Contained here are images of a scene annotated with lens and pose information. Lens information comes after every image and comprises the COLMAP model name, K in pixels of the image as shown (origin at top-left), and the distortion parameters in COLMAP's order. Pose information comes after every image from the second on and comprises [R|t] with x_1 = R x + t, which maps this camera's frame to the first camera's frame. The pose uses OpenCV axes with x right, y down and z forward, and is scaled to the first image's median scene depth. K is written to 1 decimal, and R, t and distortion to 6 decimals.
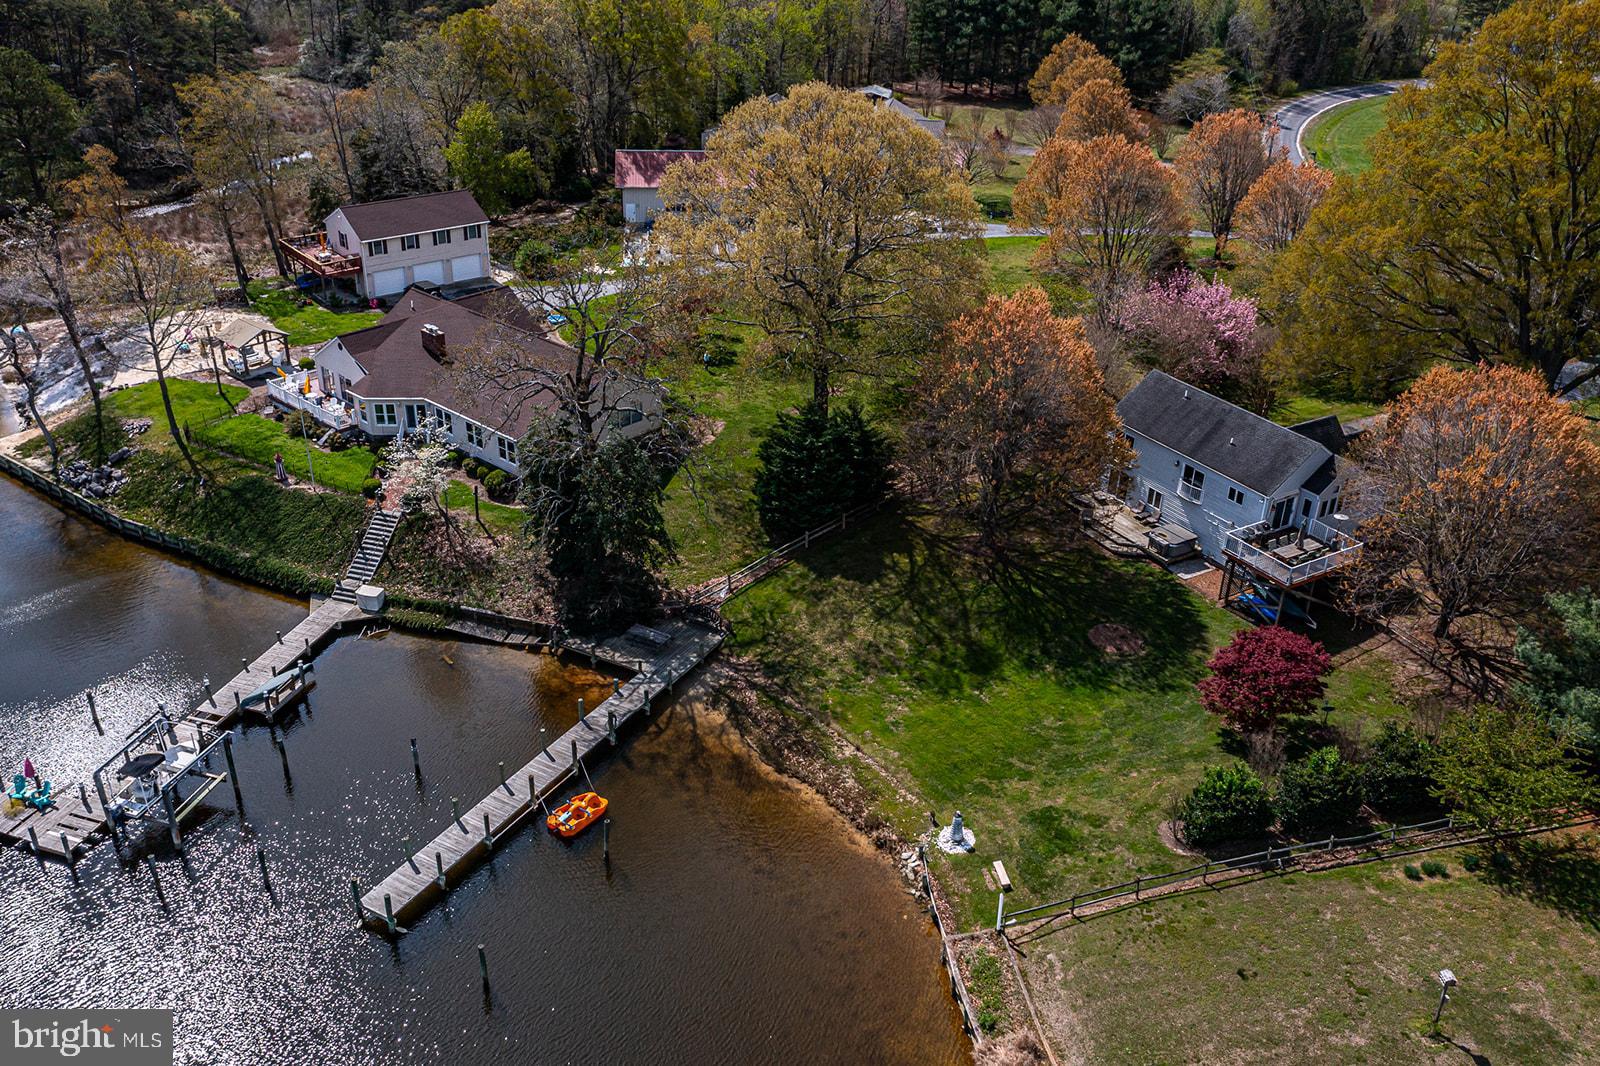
lens RADIAL K [[1349.4, 0, 800.0], [0, 1349.4, 533.0], [0, 0, 1]] dist [-0.016324, 0.002727]
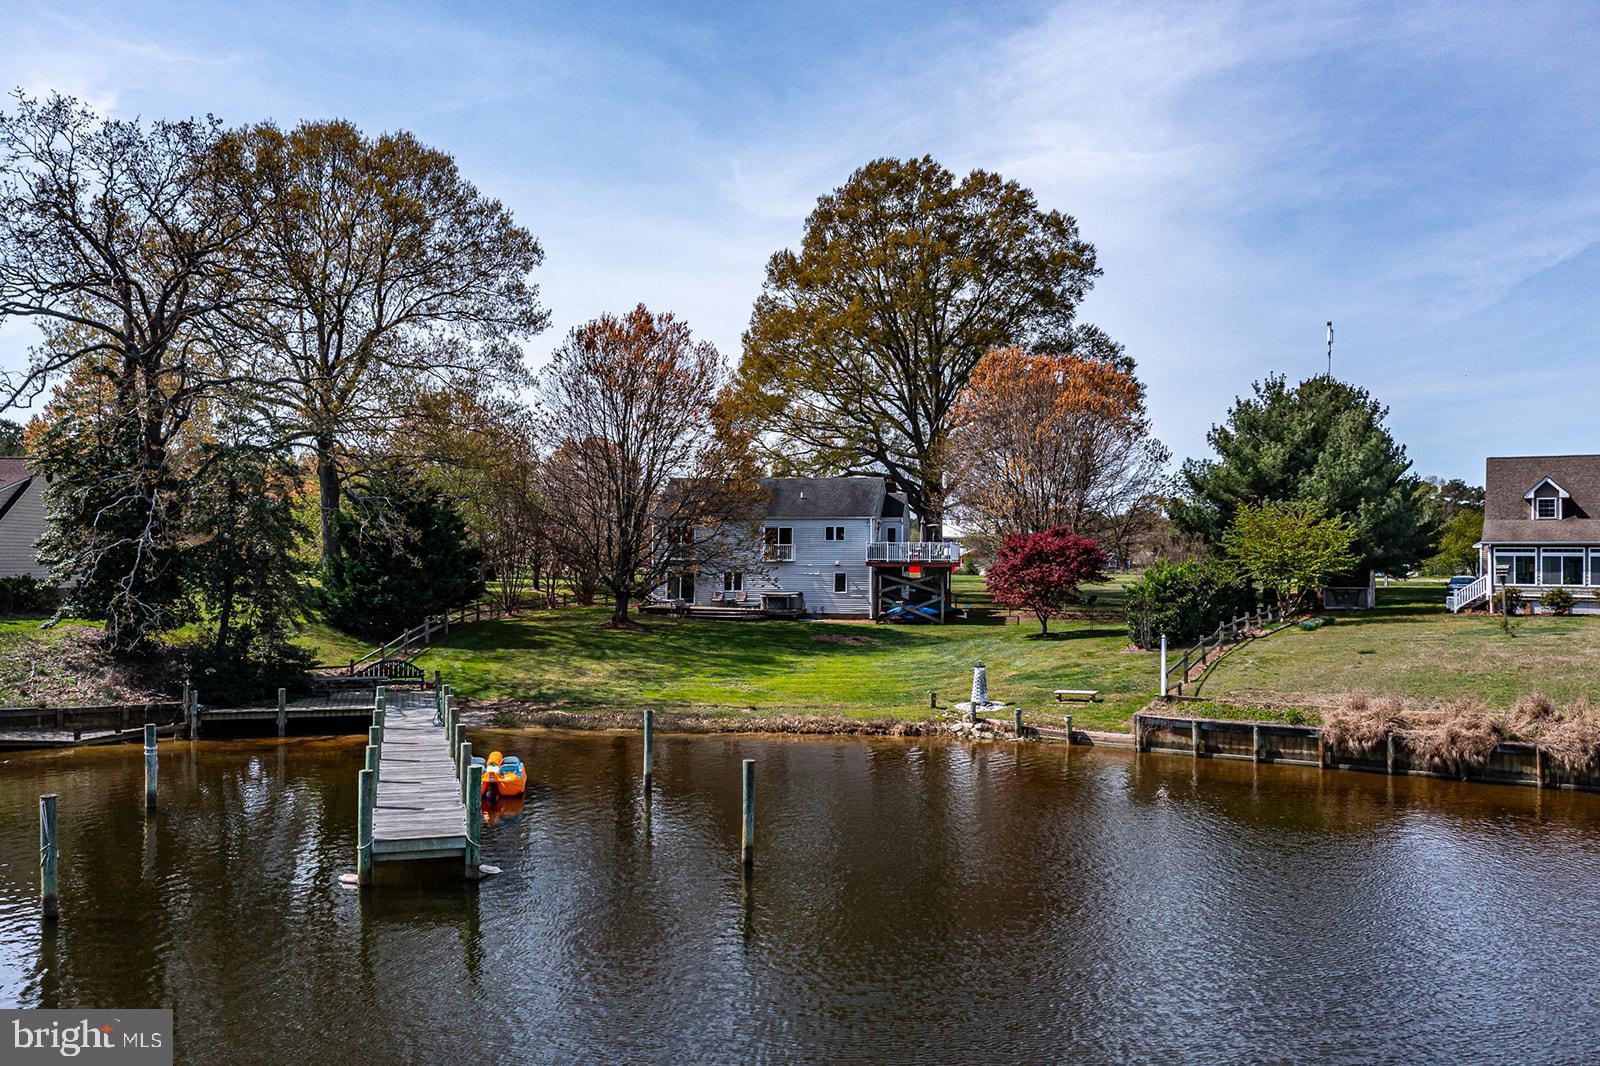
lens RADIAL K [[1274.6, 0, 801.0], [0, 1274.6, 538.9], [0, 0, 1]] dist [-0.021896, 0.015466]
pose [[0.685090, -0.015629, 0.728291, -0.376655], [0.351558, 0.882730, -0.311760, 0.260589], [-0.638012, 0.469620, 0.610244, 0.451019]]
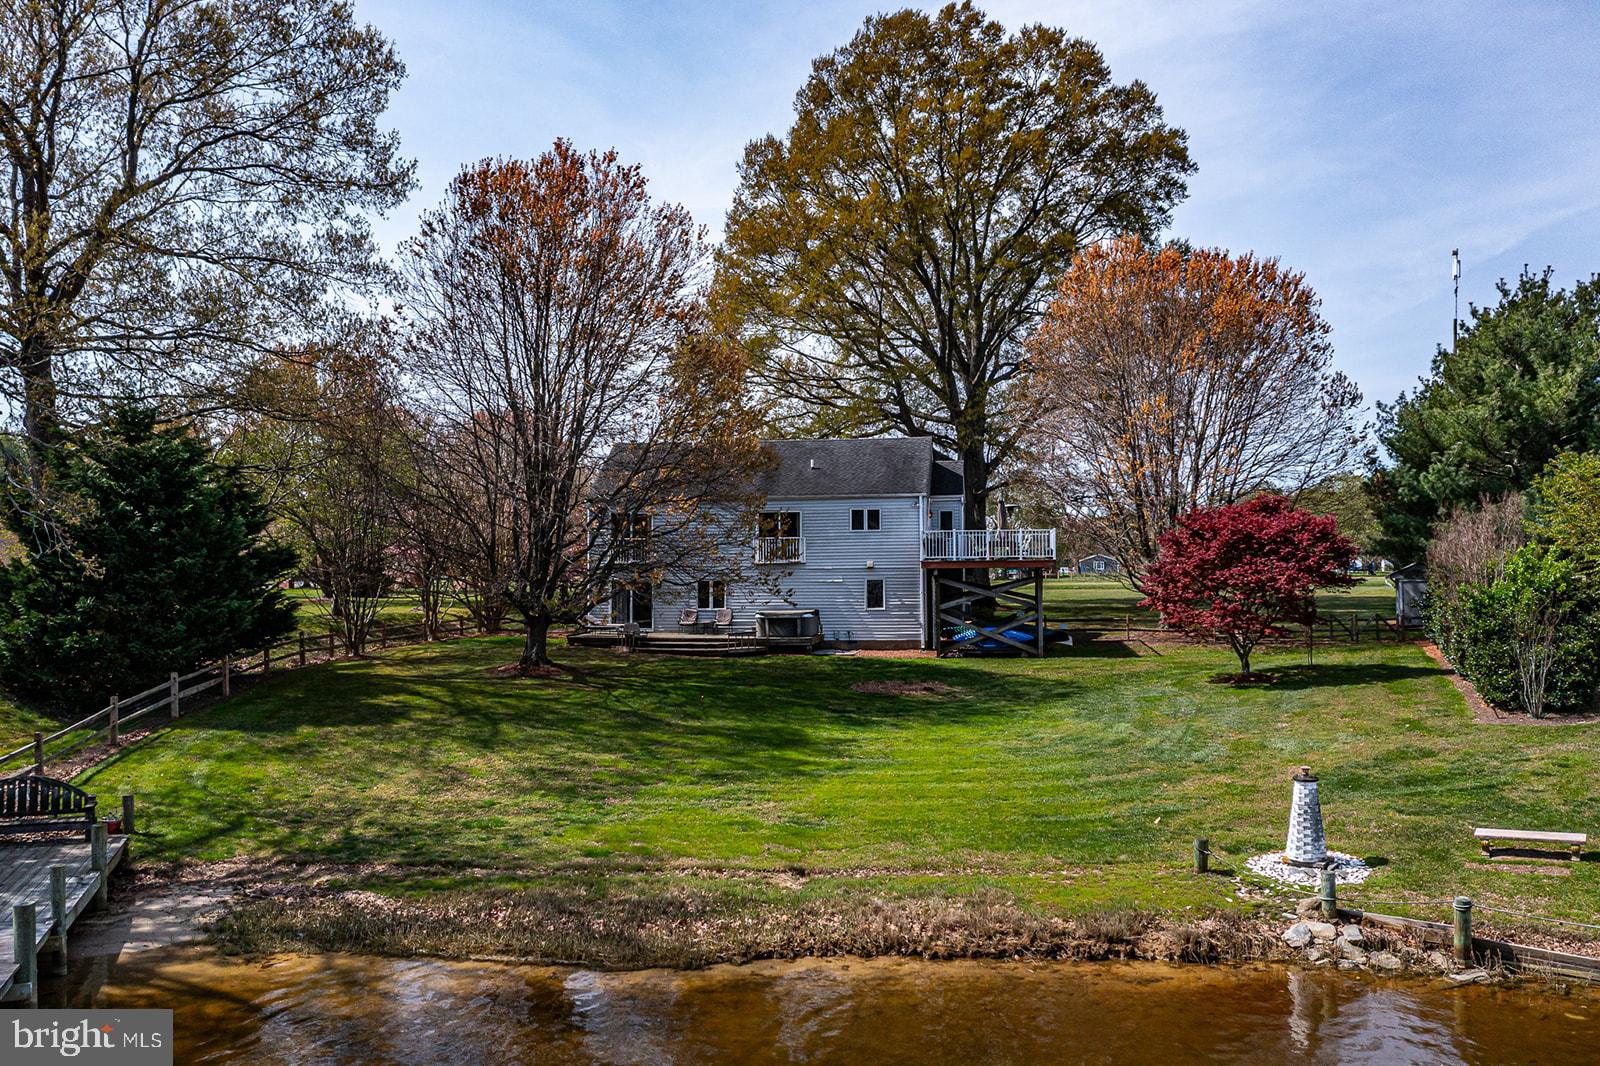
lens RADIAL K [[1298.3, 0, 800.0], [0, 1298.3, 533.0], [0, 0, 1]] dist [-0.011566, 0.000260]
pose [[0.655820, -0.017302, 0.754719, -0.172593], [0.375918, 0.874457, -0.306610, 0.160048], [-0.654665, 0.484794, 0.579990, 0.664670]]
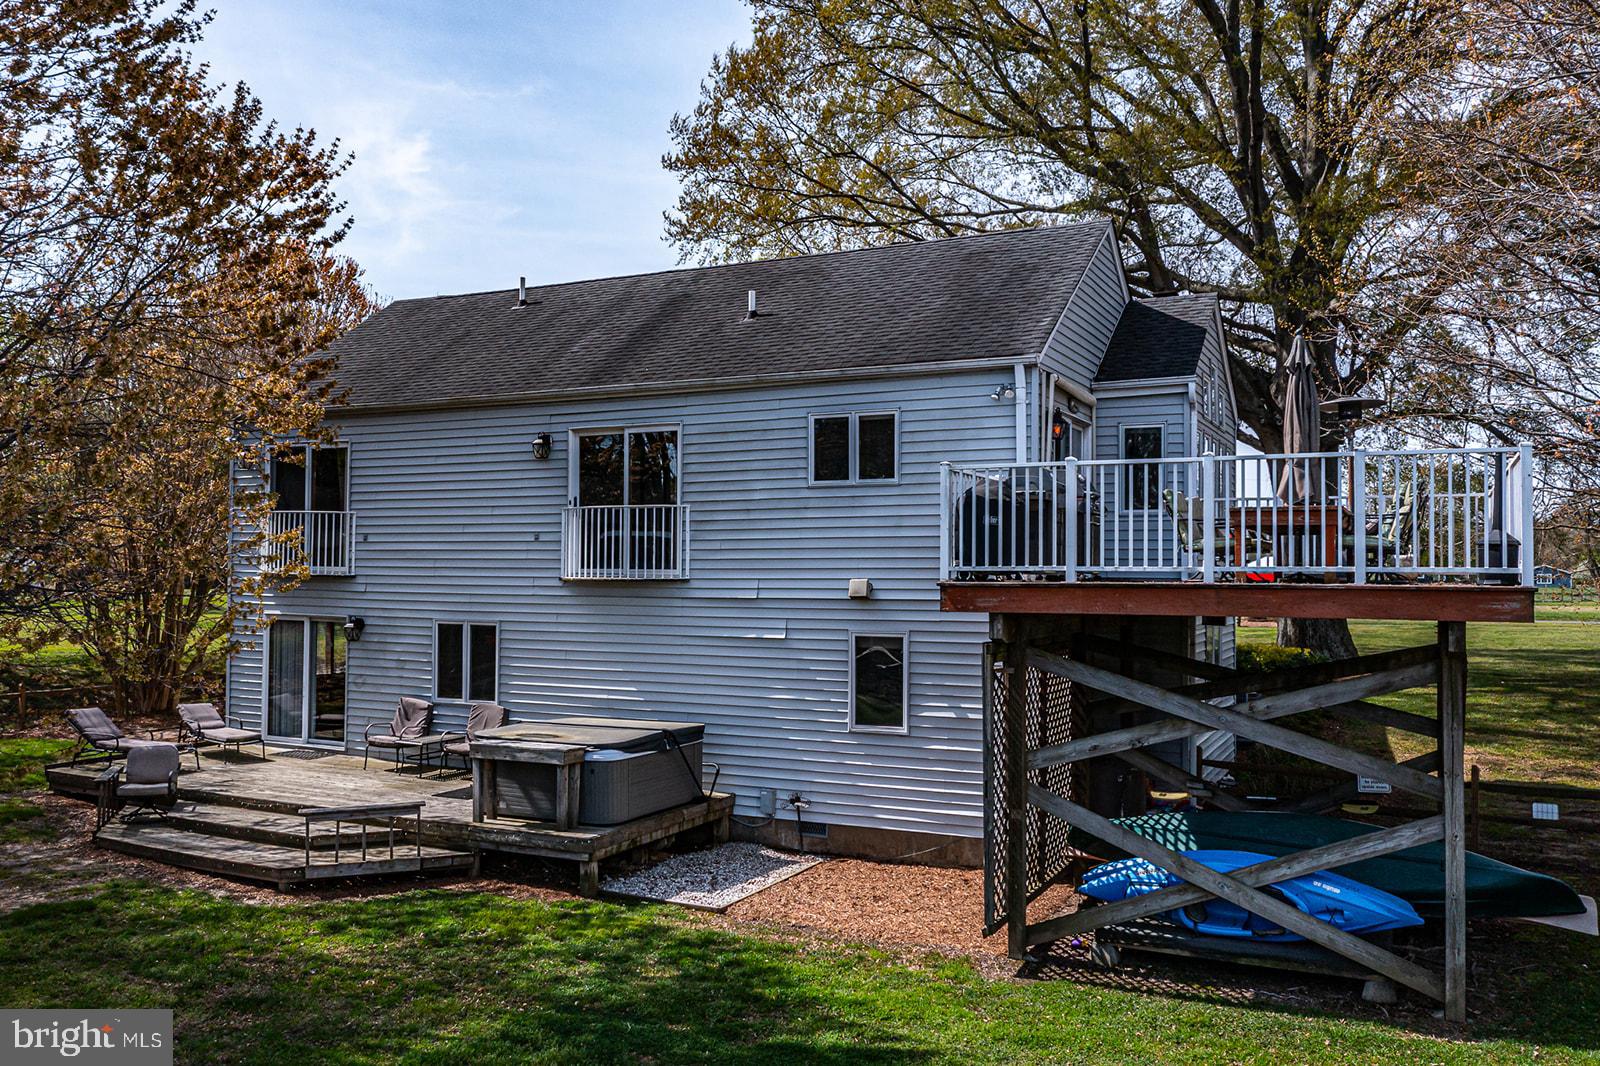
lens RADIAL K [[1274.6, 0, 801.0], [0, 1274.6, 538.9], [0, 0, 1]] dist [-0.021896, 0.015466]
pose [[0.849575, -0.007312, 0.527417, 0.214554], [0.260896, 0.874852, -0.408127, 0.063387], [-0.458428, 0.484335, 0.745160, 0.870698]]
